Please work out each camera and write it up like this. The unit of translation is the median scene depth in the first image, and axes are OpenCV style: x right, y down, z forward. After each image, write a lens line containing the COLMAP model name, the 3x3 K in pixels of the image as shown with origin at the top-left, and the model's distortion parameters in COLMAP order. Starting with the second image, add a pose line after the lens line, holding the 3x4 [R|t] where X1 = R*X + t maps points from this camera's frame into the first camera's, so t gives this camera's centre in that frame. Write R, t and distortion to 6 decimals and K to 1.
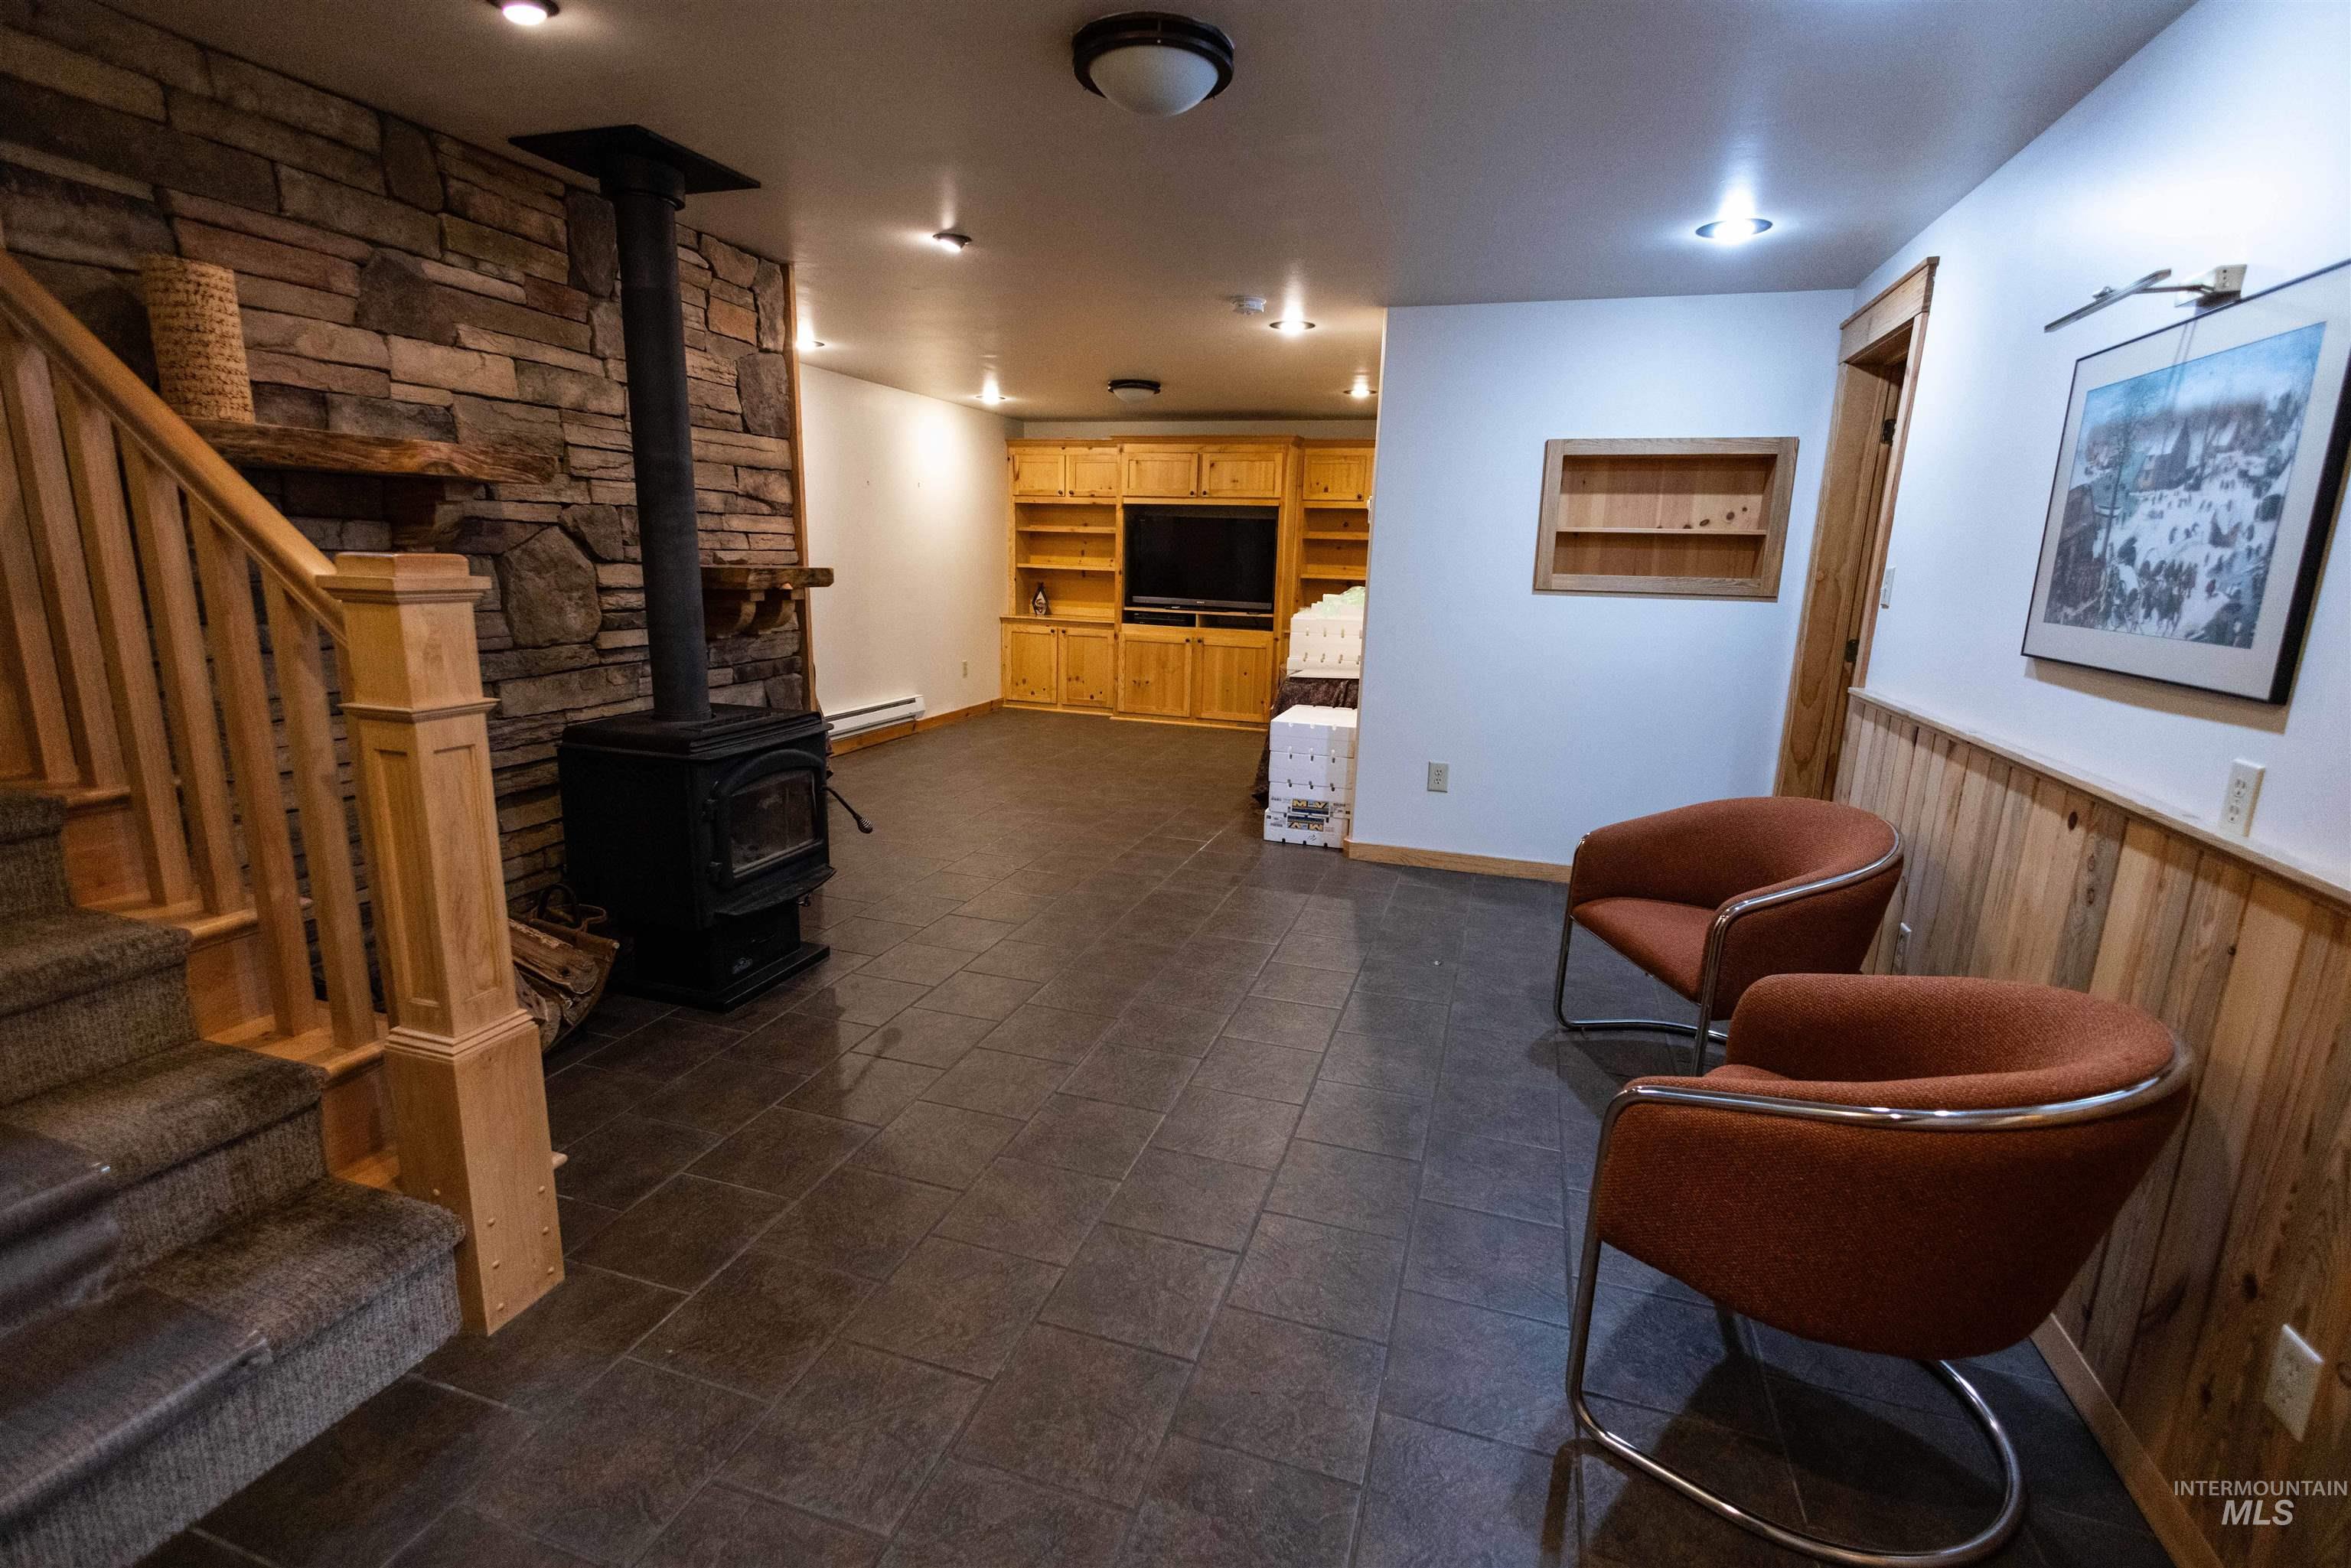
lens RADIAL K [[1080.8, 0, 1178.0], [0, 1080.8, 782.9], [0, 0, 1]] dist [-0.005849, 0.000246]
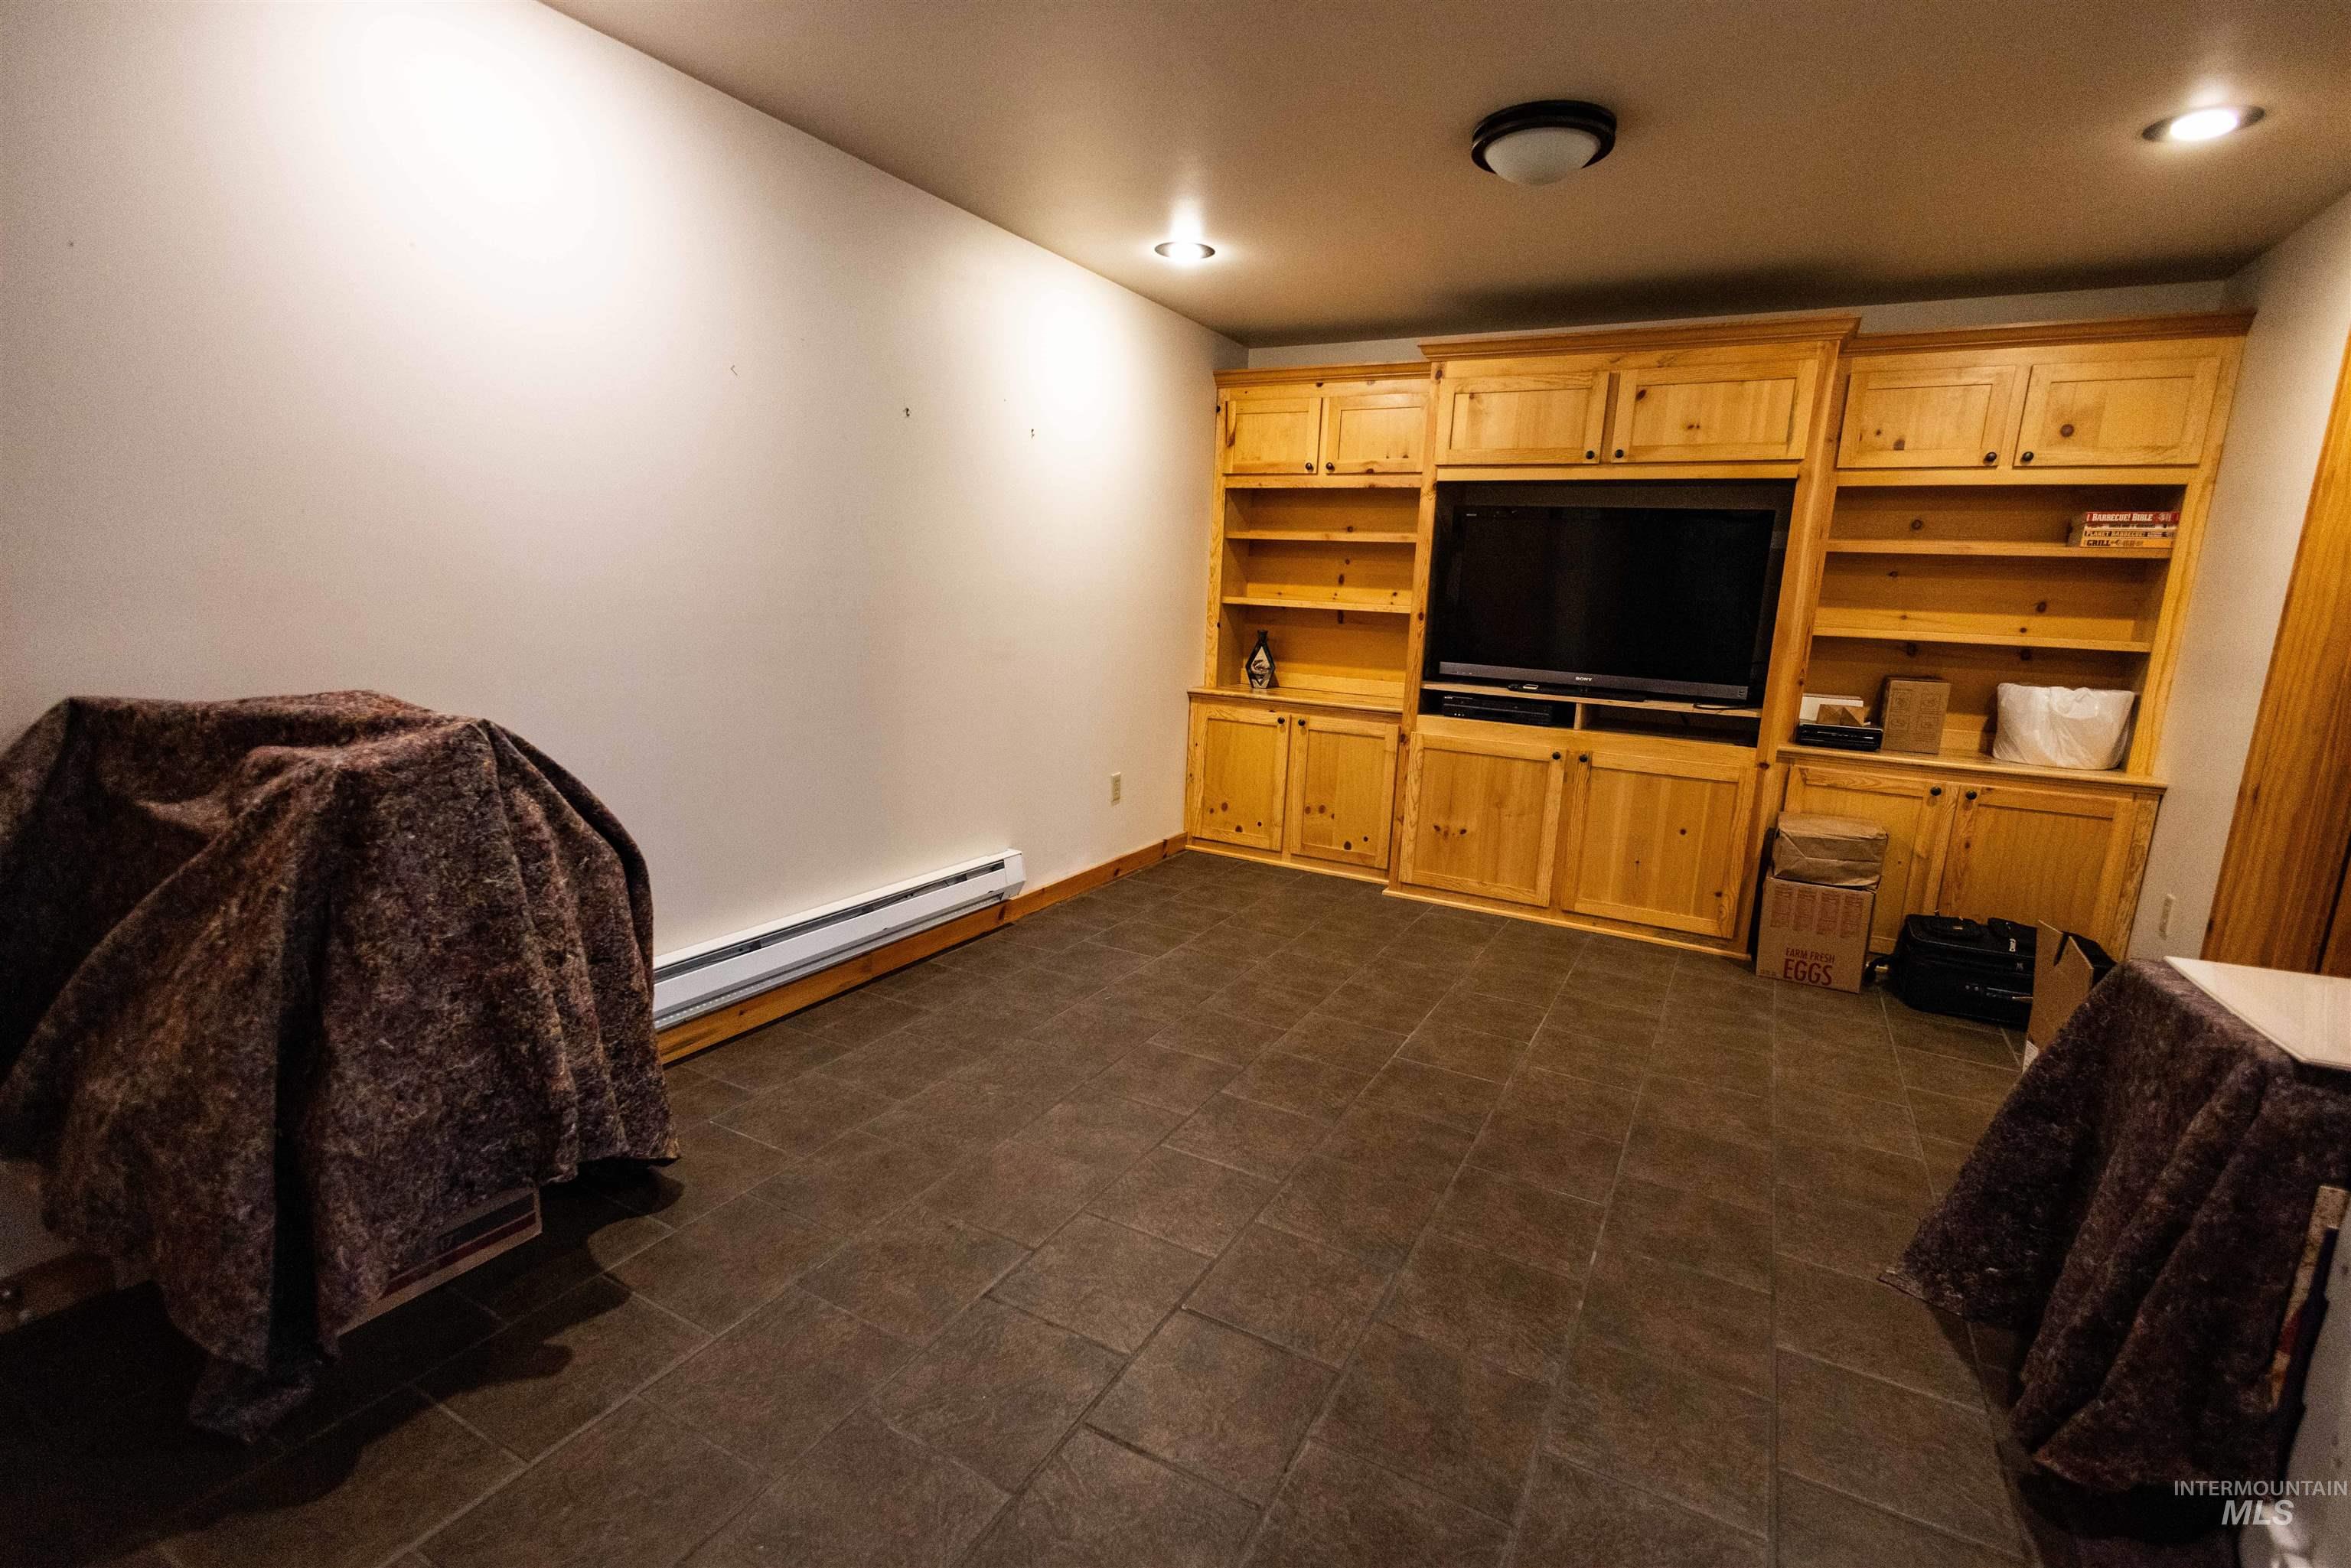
lens RADIAL K [[1080.8, 0, 1174.8], [0, 1080.8, 795.0], [0, 0, 1]] dist [-0.005849, 0.000246]
pose [[0.981492, 0.049110, -0.185097, -0.068189], [-0.054209, 0.998274, -0.022586, -0.091007], [0.183669, 0.032202, 0.982461, 0.471701]]
